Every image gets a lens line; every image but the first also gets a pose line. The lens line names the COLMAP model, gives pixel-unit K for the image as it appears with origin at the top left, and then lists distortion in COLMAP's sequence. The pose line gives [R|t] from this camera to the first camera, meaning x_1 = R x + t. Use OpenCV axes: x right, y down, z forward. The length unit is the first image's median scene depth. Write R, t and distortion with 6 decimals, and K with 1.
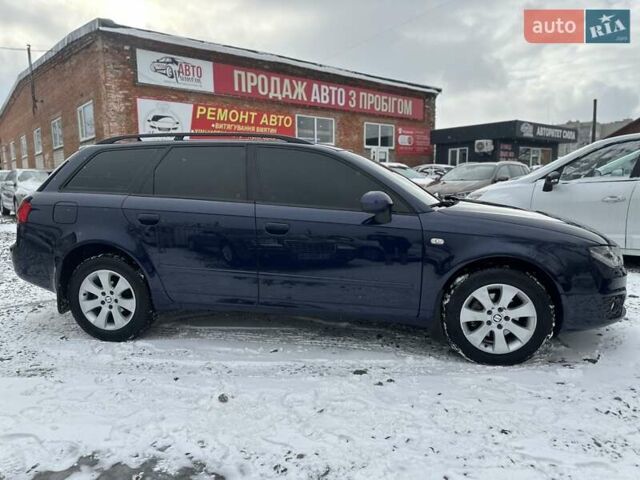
lens RADIAL K [[470.2, 0, 315.0], [0, 470.2, 233.9], [0, 0, 1]] dist [0.006536, -0.012409]
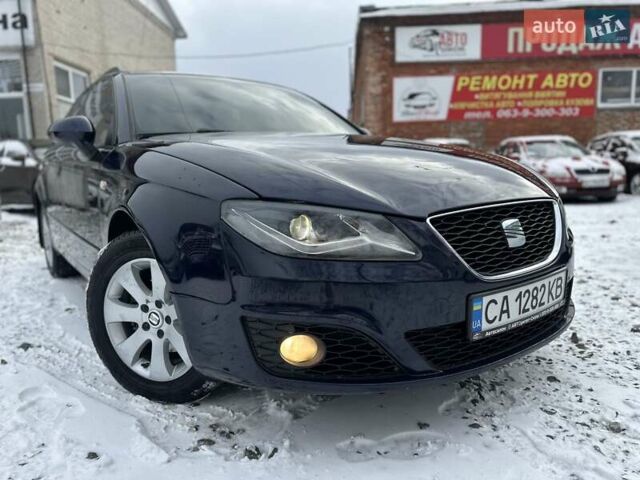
lens RADIAL K [[470.2, 0, 342.1], [0, 470.2, 236.5], [0, 0, 1]] dist [0.006536, -0.012409]
pose [[0.731498, 0.070183, -0.678222, 0.221026], [-0.053694, 0.997529, 0.045313, 0.008256], [0.679727, 0.003271, 0.733458, 0.170419]]
